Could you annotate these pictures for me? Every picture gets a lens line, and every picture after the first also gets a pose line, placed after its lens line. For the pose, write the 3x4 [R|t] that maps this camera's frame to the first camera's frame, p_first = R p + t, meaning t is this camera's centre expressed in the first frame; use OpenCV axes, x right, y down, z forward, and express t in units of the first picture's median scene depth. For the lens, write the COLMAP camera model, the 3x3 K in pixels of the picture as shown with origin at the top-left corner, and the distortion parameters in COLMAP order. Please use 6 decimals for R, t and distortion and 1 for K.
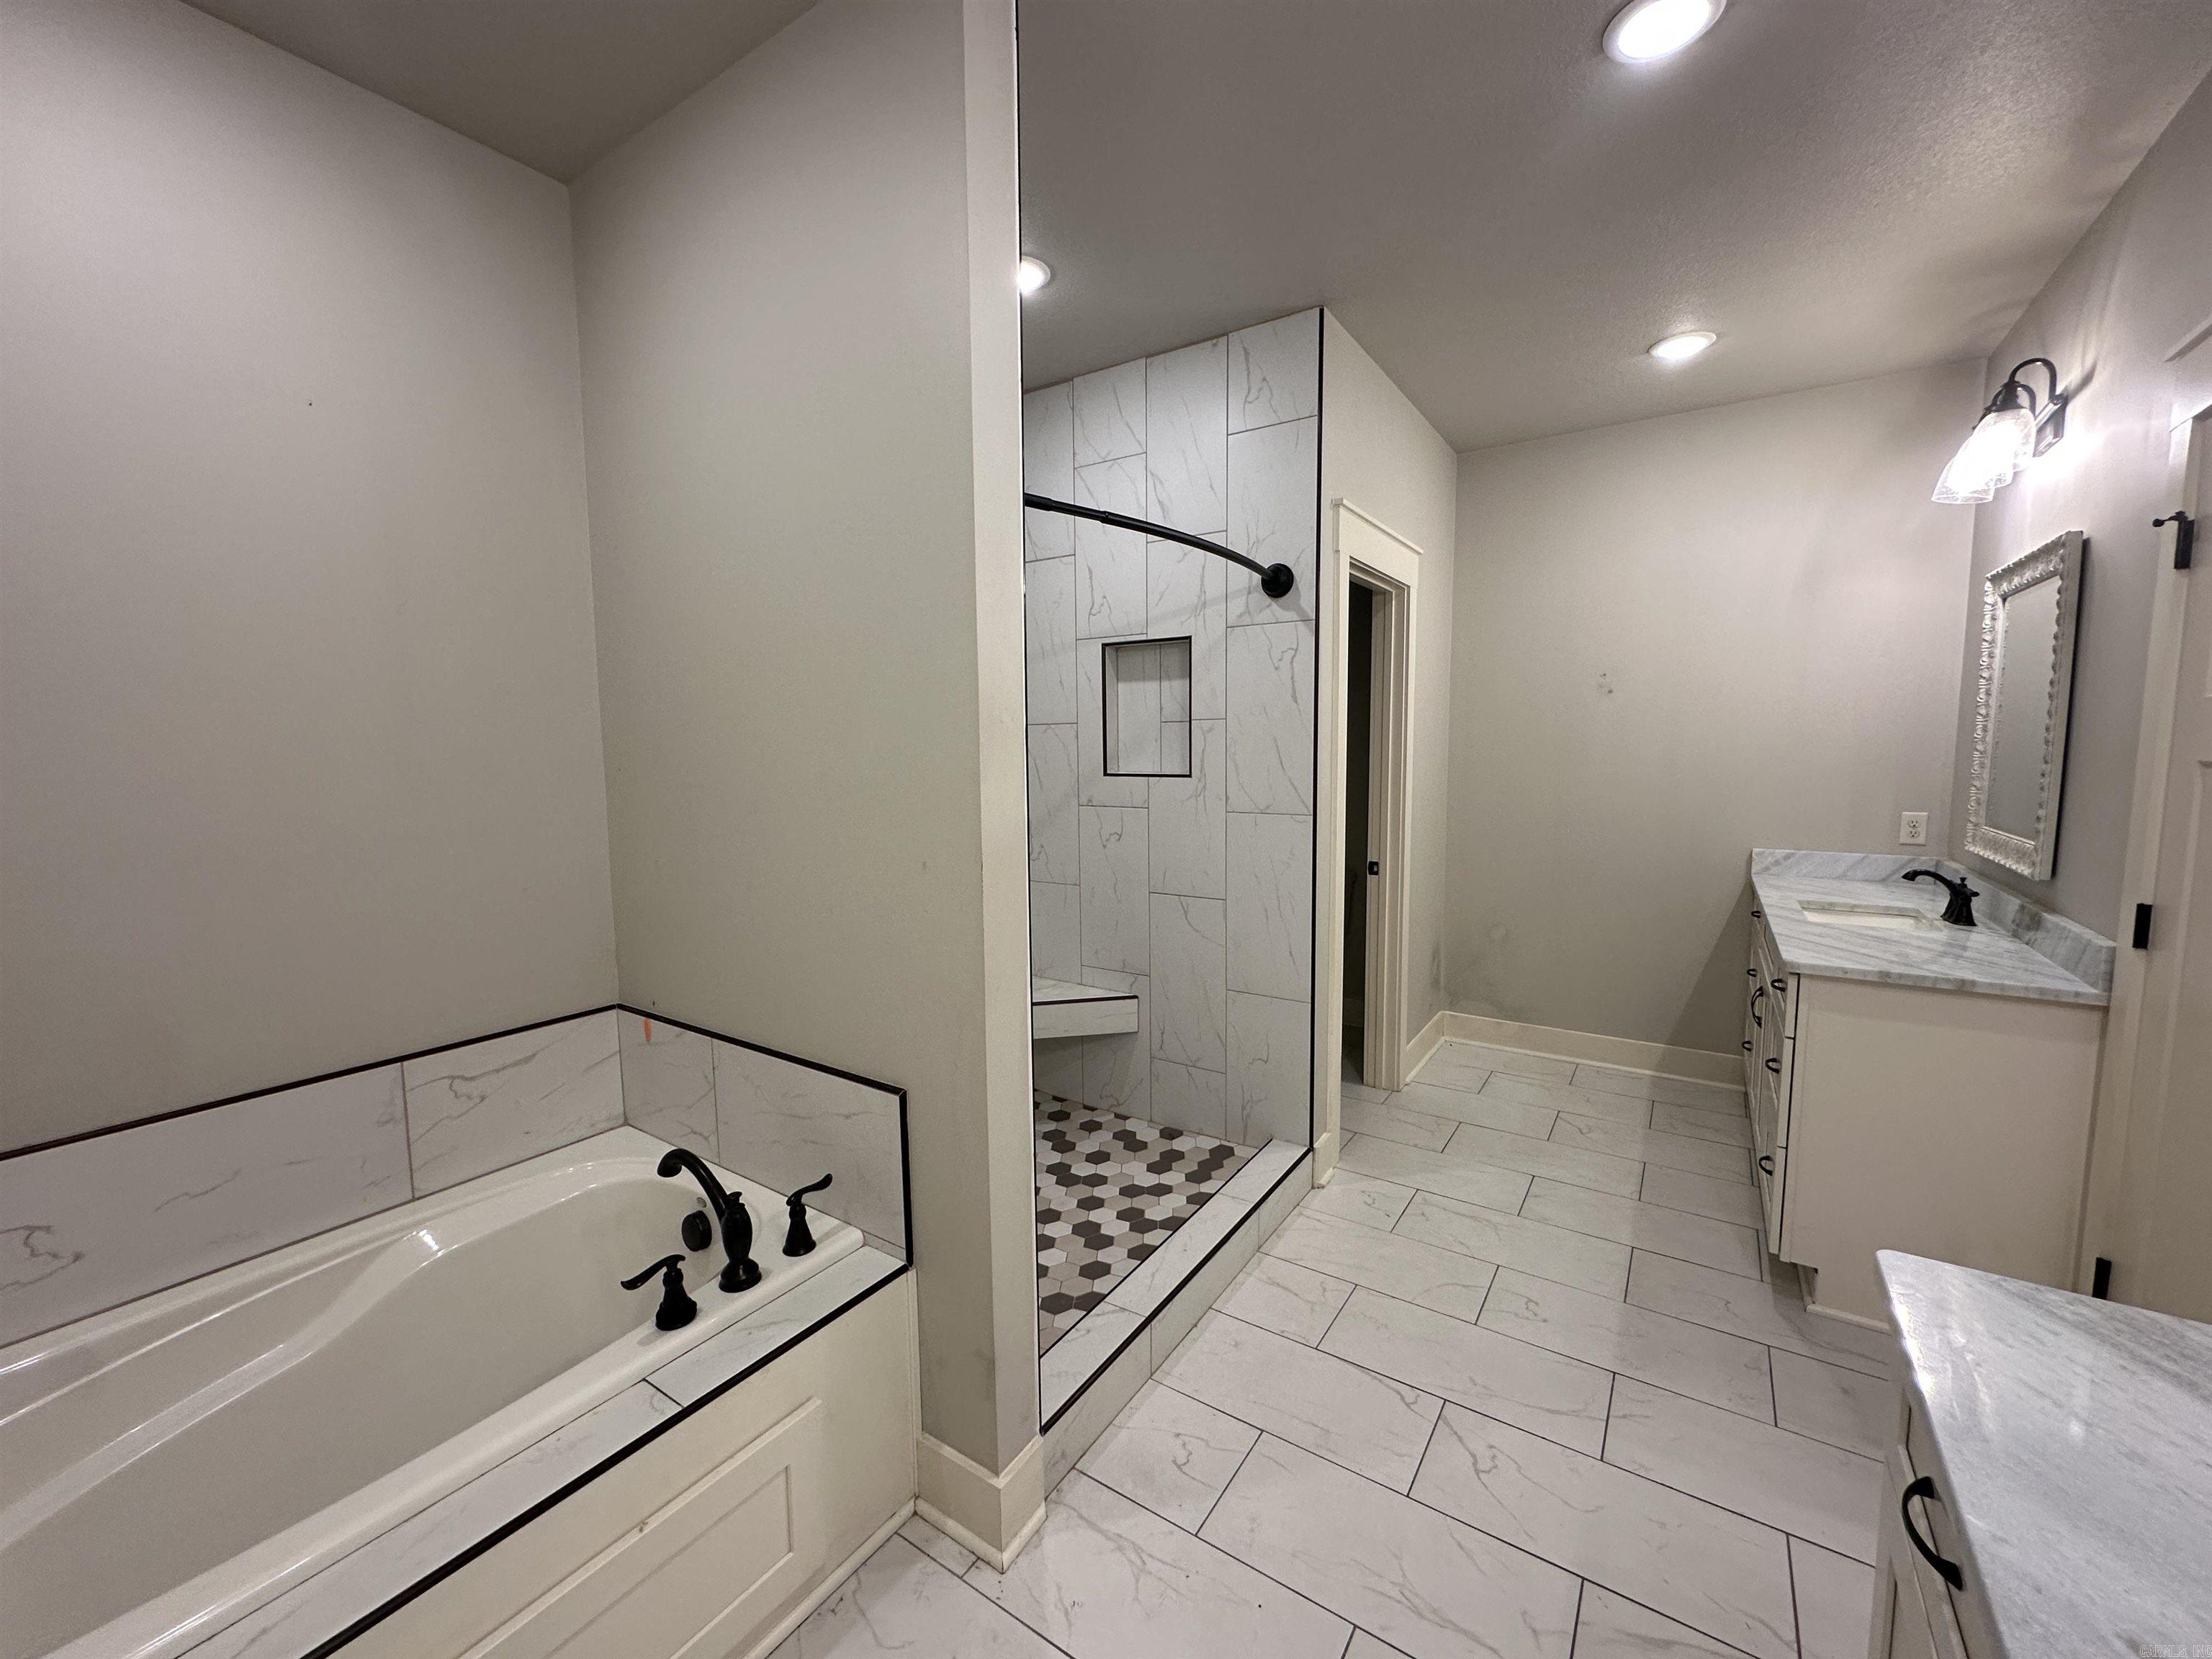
lens RADIAL K [[882.4, 0, 1106.1], [0, 882.4, 827.0], [0, 0, 1]] dist [-0.002030, 0.000219]
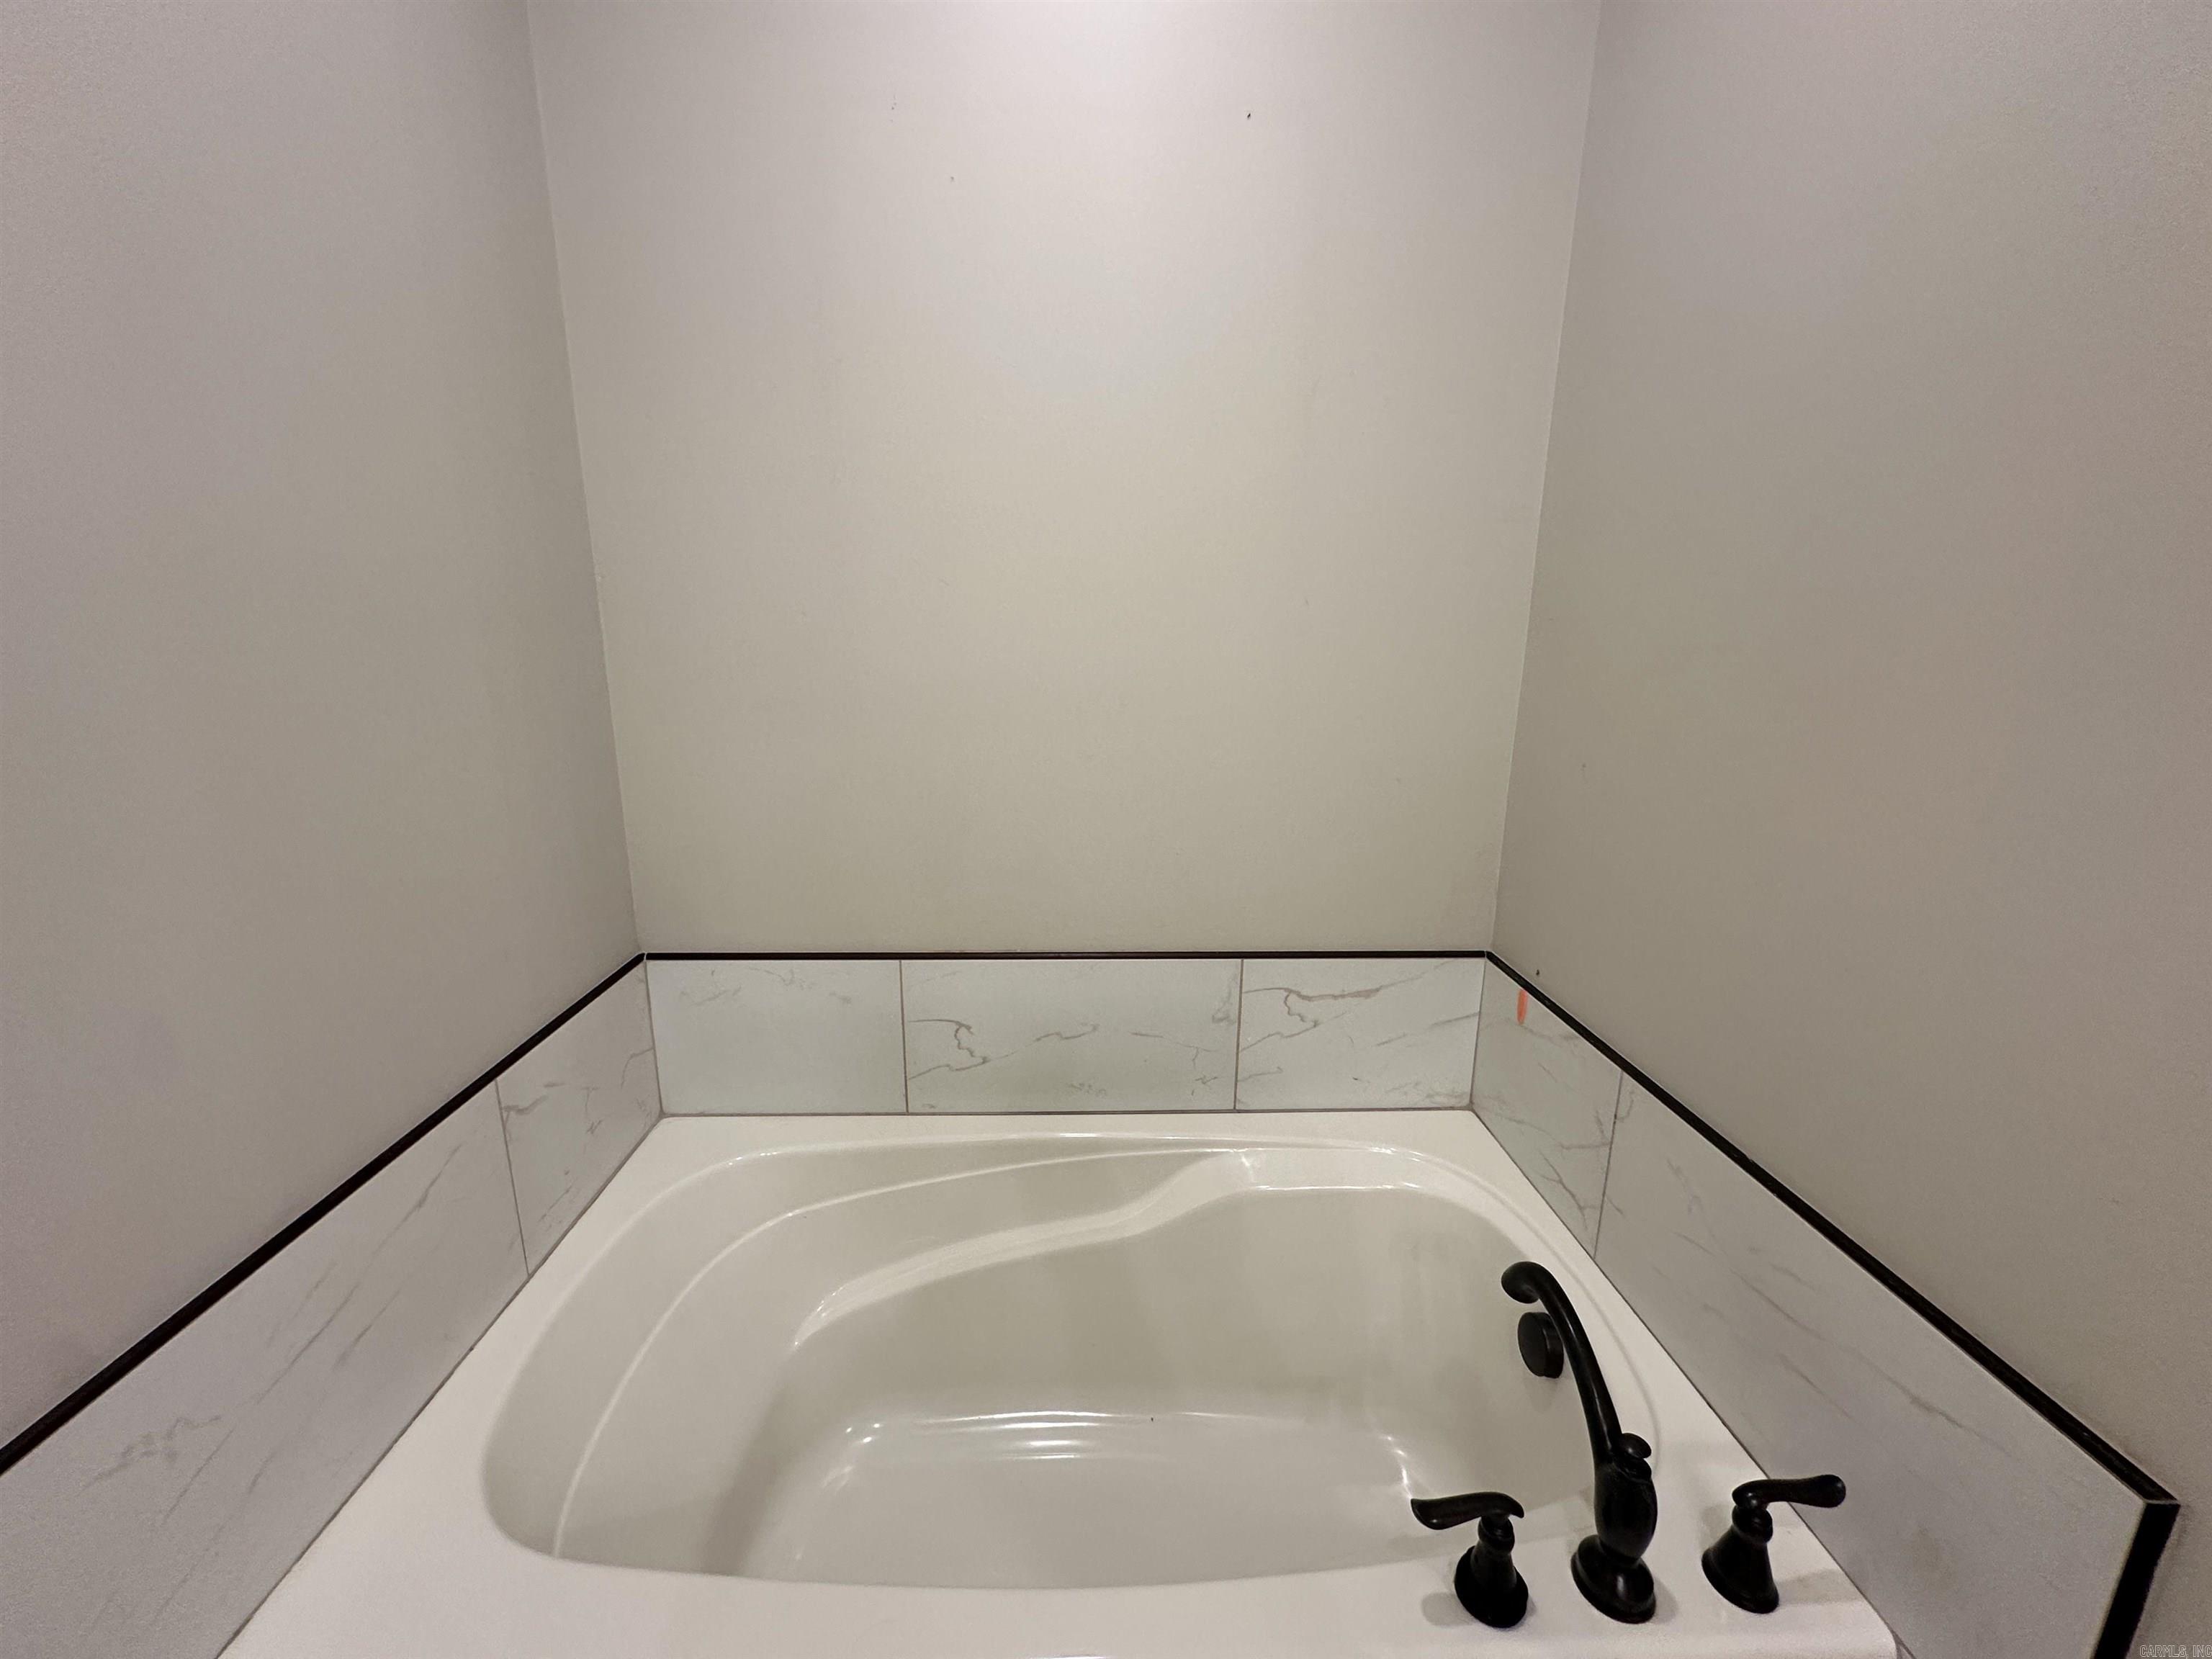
lens RADIAL K [[882.4, 0, 1106.1], [0, 882.4, 827.0], [0, 0, 1]] dist [-0.002030, 0.000219]
pose [[0.588388, 0.199907, -0.783478, -0.246373], [-0.095415, 0.979352, 0.178229, 0.000350], [0.802930, -0.030112, 0.595313, 0.412122]]
